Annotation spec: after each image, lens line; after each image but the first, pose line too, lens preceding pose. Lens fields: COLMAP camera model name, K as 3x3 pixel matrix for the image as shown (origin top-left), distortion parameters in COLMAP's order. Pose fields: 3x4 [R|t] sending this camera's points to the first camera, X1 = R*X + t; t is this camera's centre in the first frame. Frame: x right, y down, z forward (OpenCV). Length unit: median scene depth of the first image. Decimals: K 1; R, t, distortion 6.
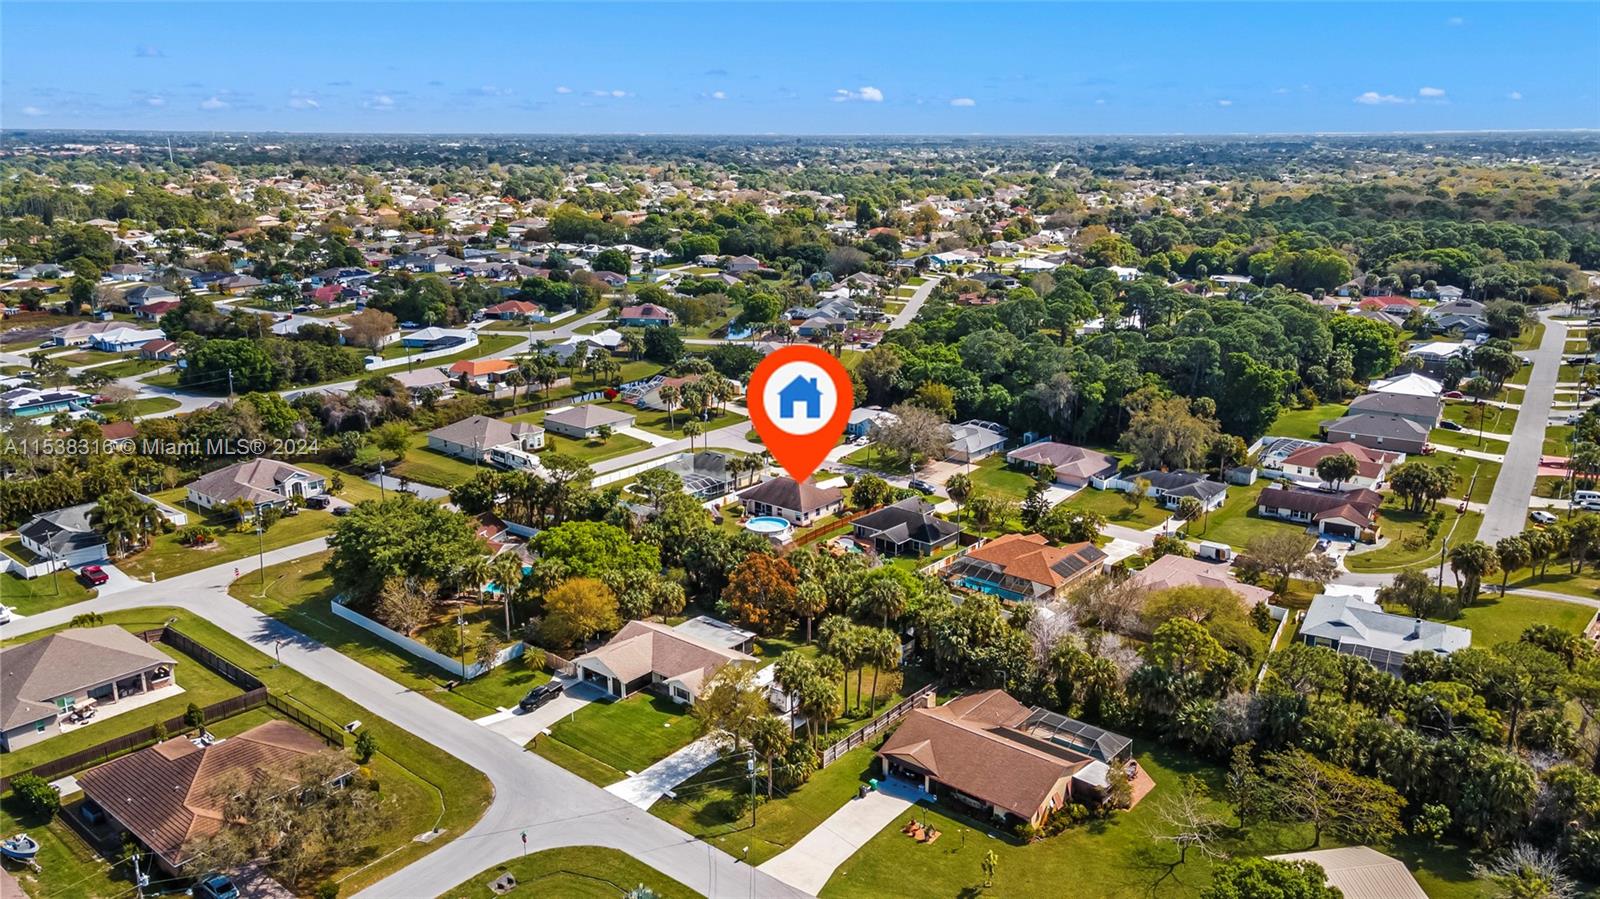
lens RADIAL K [[1152.8, 0, 798.0], [0, 1152.8, 445.0], [0, 0, 1]] dist [0.023407, -0.000531]
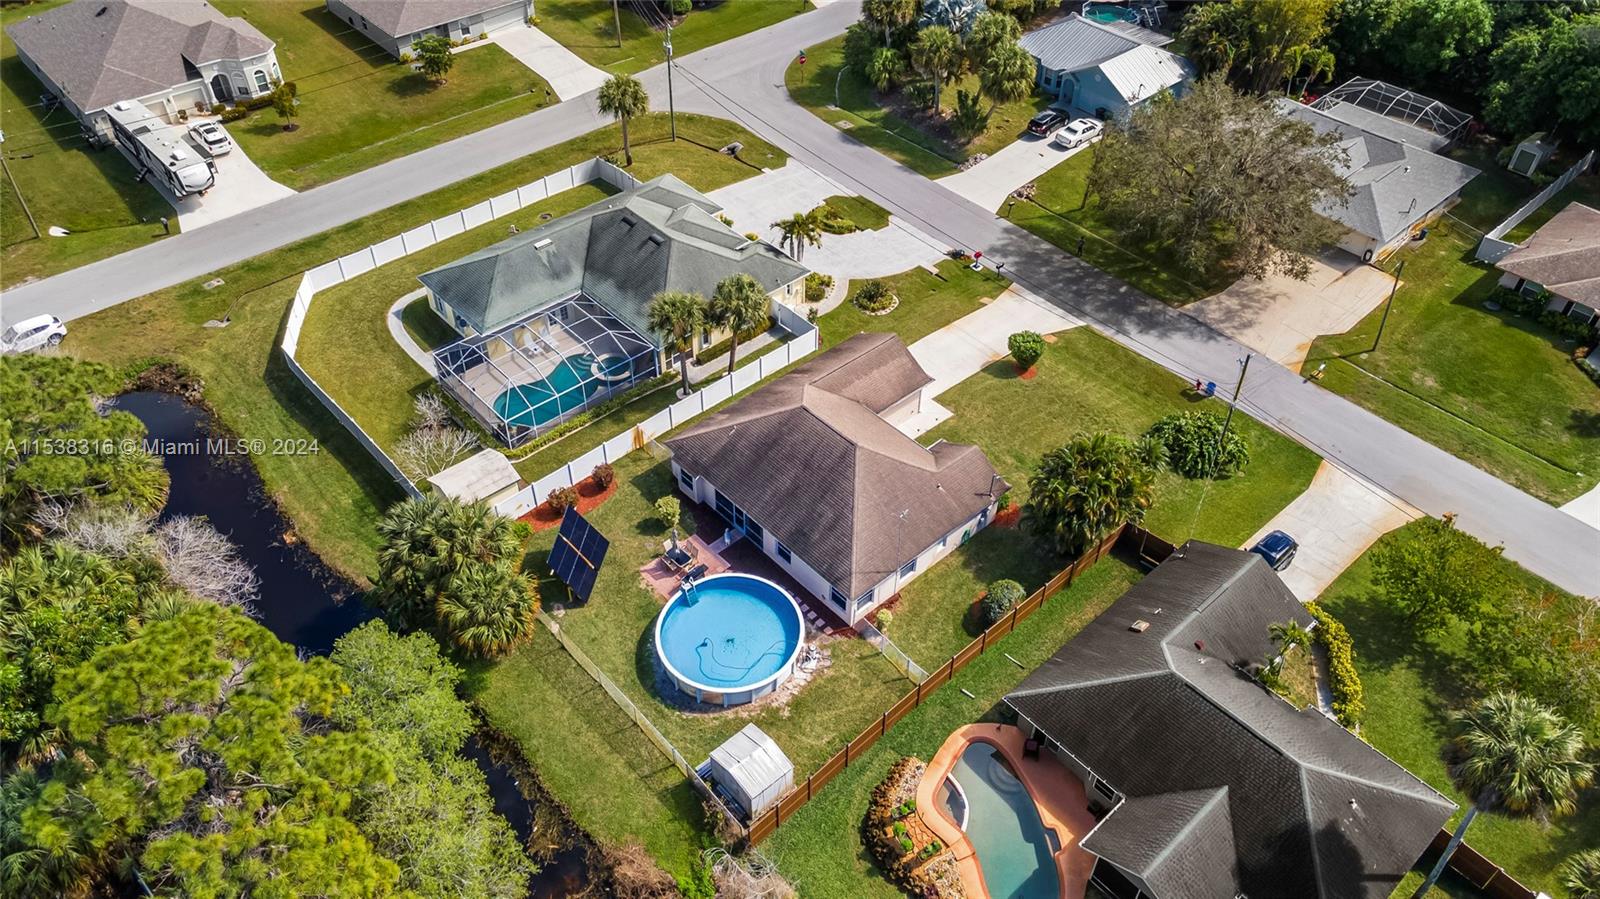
lens RADIAL K [[1152.8, 0, 798.0], [0, 1152.8, 445.0], [0, 0, 1]] dist [0.023407, -0.000531]
pose [[0.990113, 0.111585, -0.085003, 0.009425], [-0.058720, 0.880035, 0.471265, -0.093871], [0.127392, -0.461614, 0.877886, 0.621089]]
